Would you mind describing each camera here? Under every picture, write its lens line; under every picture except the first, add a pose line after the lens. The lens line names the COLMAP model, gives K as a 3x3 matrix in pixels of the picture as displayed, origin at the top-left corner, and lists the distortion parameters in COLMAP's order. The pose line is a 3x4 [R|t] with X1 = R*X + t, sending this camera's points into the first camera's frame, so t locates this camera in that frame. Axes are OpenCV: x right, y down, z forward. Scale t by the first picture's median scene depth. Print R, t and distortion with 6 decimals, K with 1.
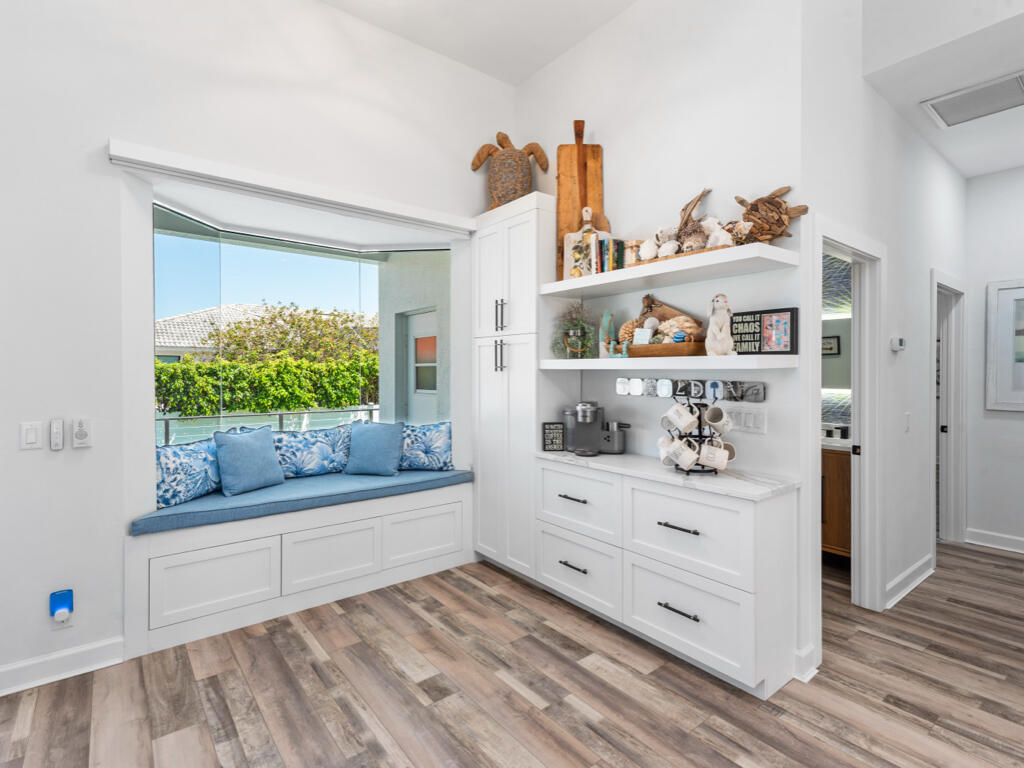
lens RADIAL K [[512.0, 0, 519.2], [0, 512.0, 375.4], [0, 0, 1]] dist [0.006108, 0.000373]
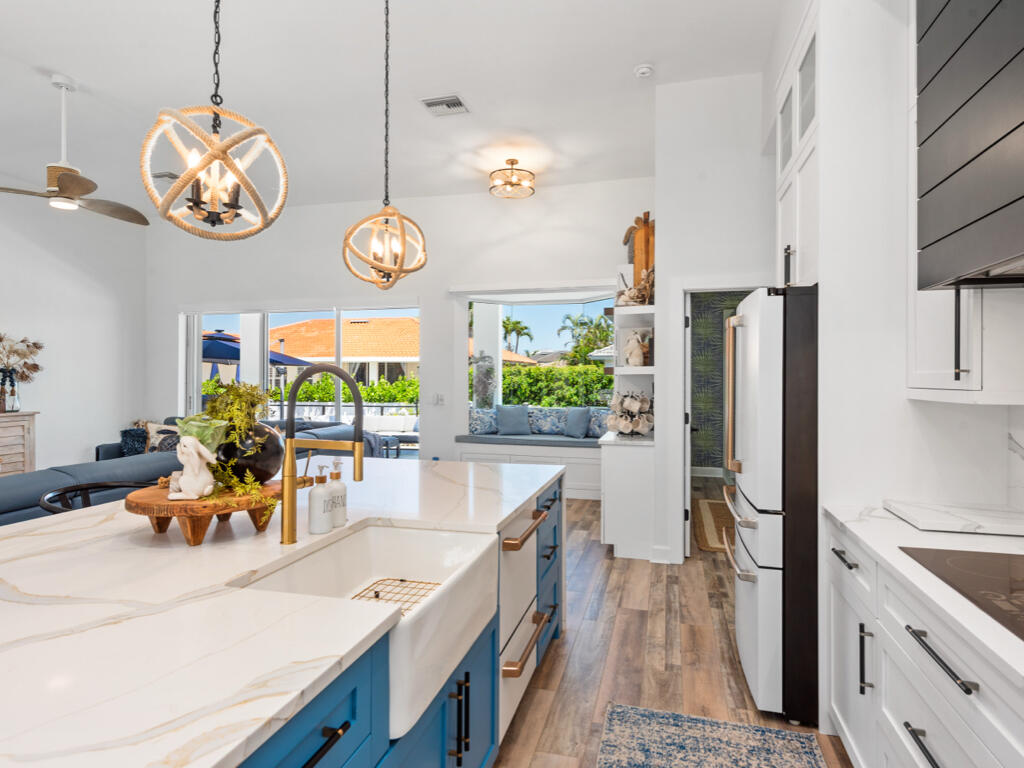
lens RADIAL K [[595.5, 0, 508.1], [0, 595.5, 377.6], [0, 0, 1]] dist [0.001852, -0.000001]
pose [[0.580040, 0.001845, -0.814586, 1.691683], [-0.011359, 0.999919, -0.005823, 0.015263], [0.814509, 0.012631, 0.580014, -0.455313]]
